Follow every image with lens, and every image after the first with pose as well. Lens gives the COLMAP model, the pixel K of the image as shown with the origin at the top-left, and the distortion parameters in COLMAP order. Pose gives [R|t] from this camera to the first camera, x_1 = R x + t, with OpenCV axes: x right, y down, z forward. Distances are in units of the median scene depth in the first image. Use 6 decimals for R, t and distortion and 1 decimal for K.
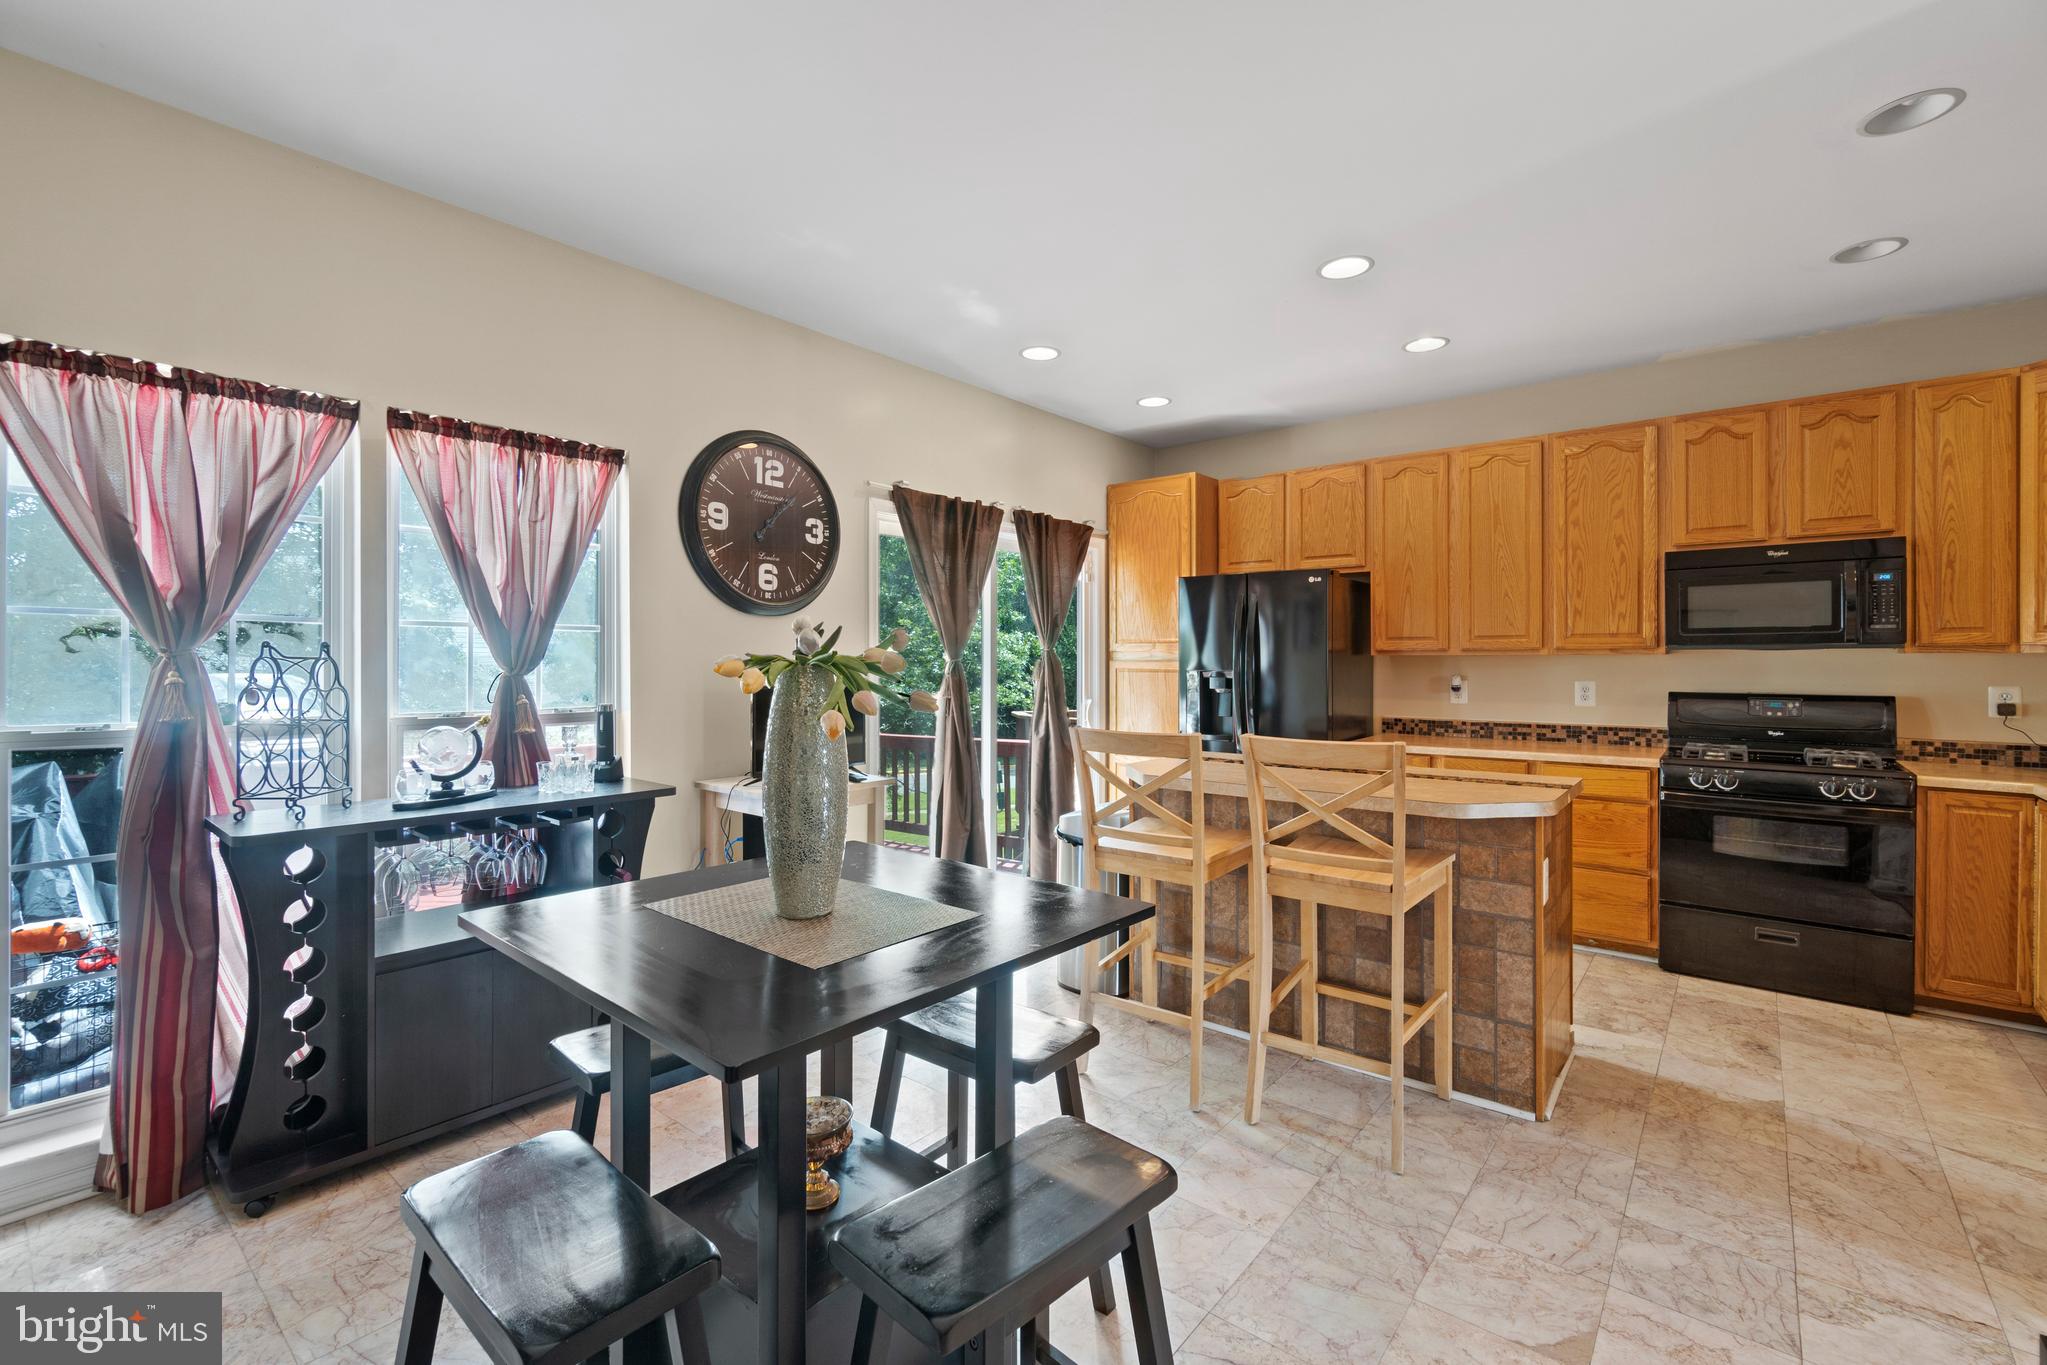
lens RADIAL K [[897.9, 0, 1014.4], [0, 897.9, 652.3], [0, 0, 1]] dist [0.001633, -0.000361]
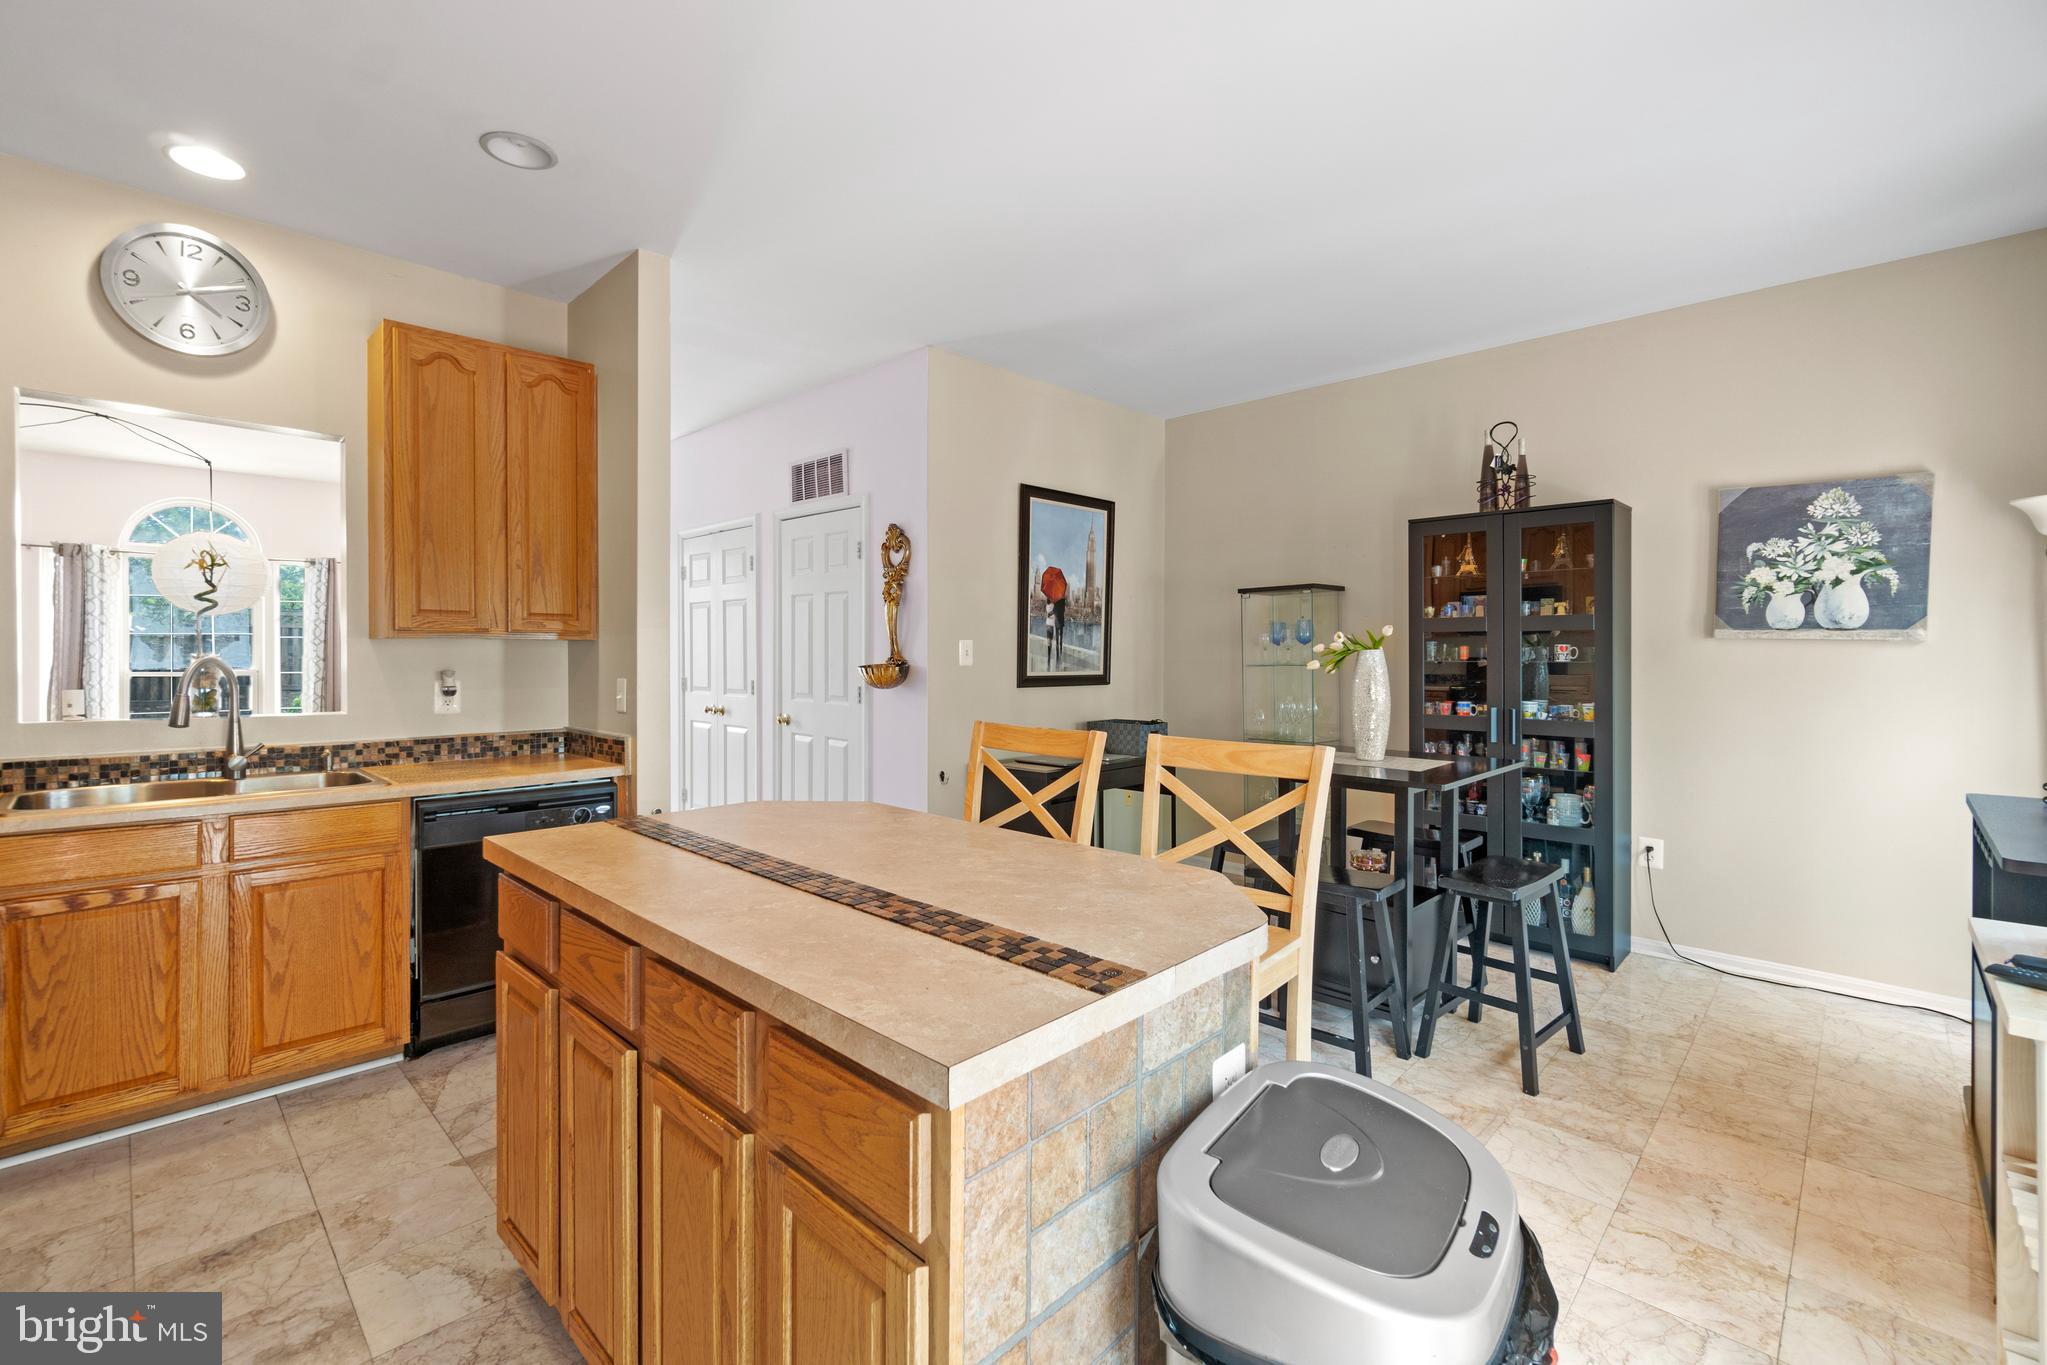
lens RADIAL K [[897.9, 0, 1017.1], [0, 897.9, 662.7], [0, 0, 1]] dist [0.001633, -0.000361]
pose [[-0.997327, -0.004703, 0.072909, 0.187513], [-0.004275, 0.999973, 0.006023, 0.013665], [-0.072936, 0.005695, -0.997320, 1.309547]]
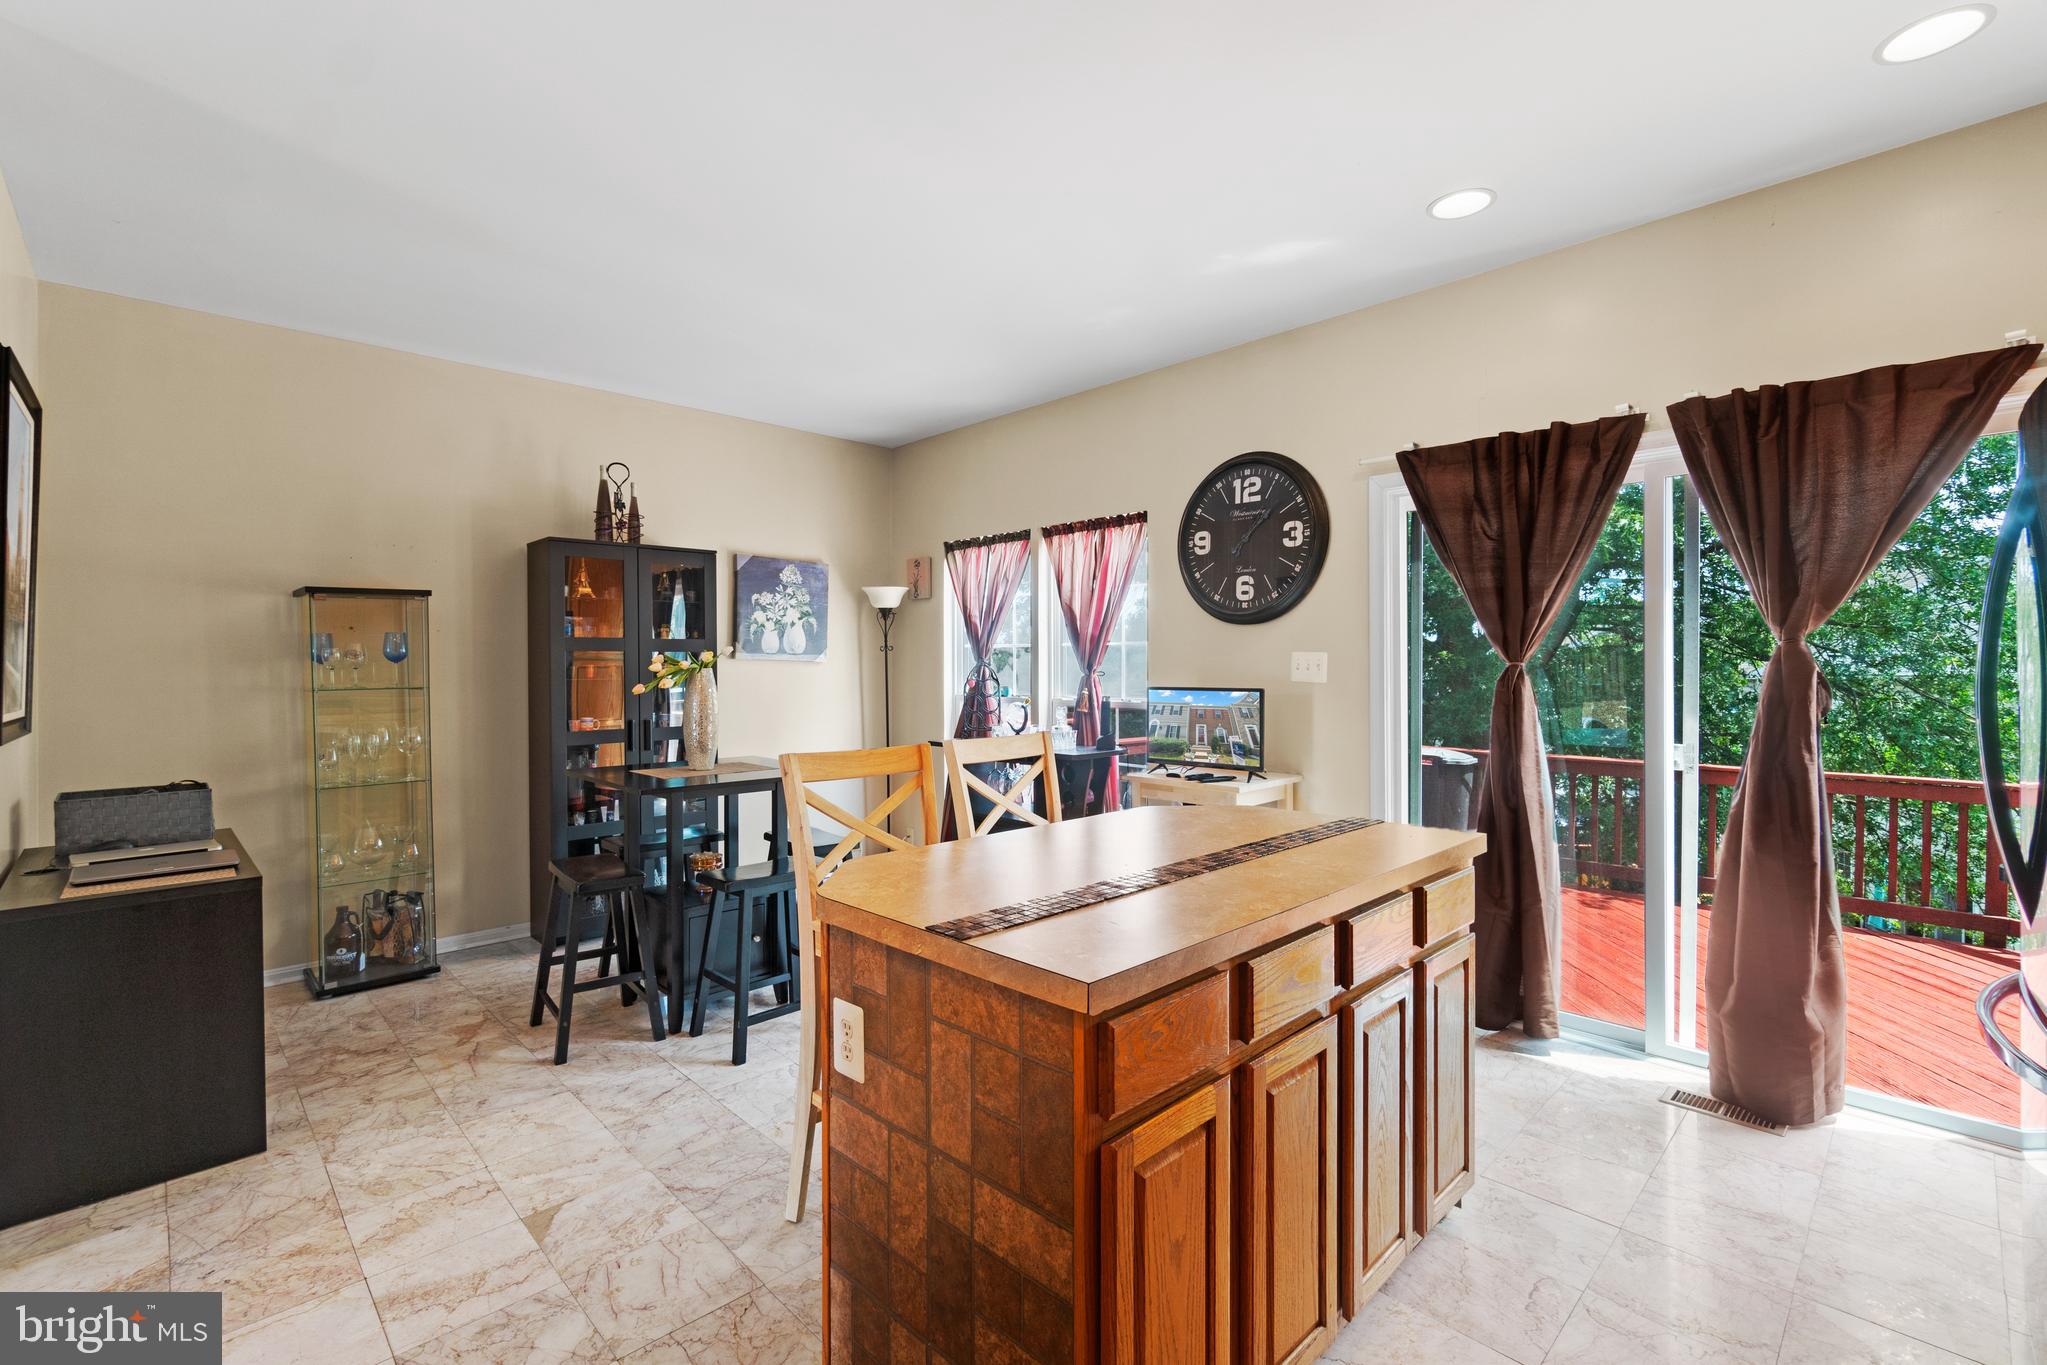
lens RADIAL K [[897.9, 0, 993.5], [0, 897.9, 675.0], [0, 0, 1]] dist [0.001633, -0.000361]
pose [[-0.125265, 0.005893, -0.992106, 0.825381], [0.008994, 0.999948, 0.004804, 0.011604], [0.992082, -0.008321, -0.125312, 0.832988]]
